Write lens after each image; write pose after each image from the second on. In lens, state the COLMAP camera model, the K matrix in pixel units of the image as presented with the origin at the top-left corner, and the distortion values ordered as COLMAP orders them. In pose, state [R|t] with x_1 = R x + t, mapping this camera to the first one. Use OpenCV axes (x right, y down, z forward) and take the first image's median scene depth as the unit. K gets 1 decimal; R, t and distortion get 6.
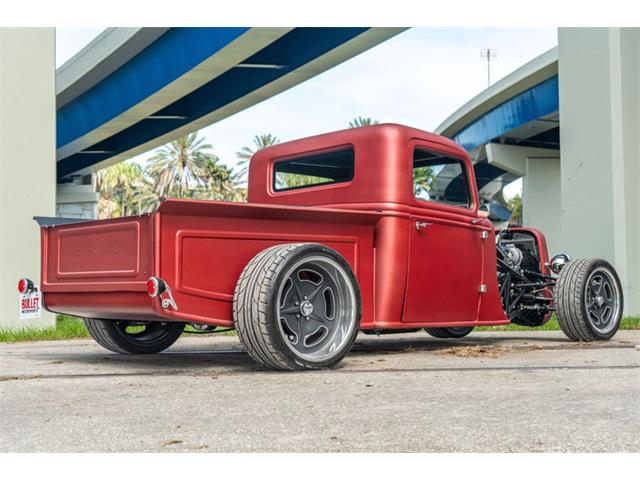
lens RADIAL K [[888.9, 0, 320.0], [0, 888.9, 240.0], [0, 0, 1]] dist [0.025945, 0.039562]
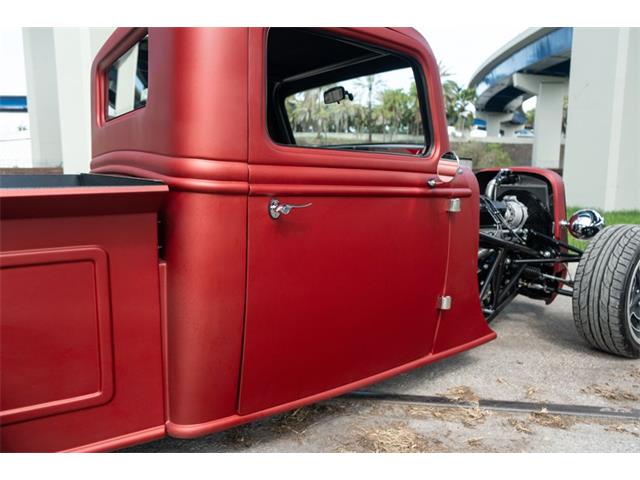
lens RADIAL K [[506.7, 0, 320.0], [0, 506.7, 240.0], [0, 0, 1]] dist [-0.010808, 0.002163]
pose [[0.985924, 0.037043, -0.163040, 0.133632], [-0.003202, 0.979152, 0.203103, -0.040129], [0.167165, -0.199722, 0.965488, 0.591217]]
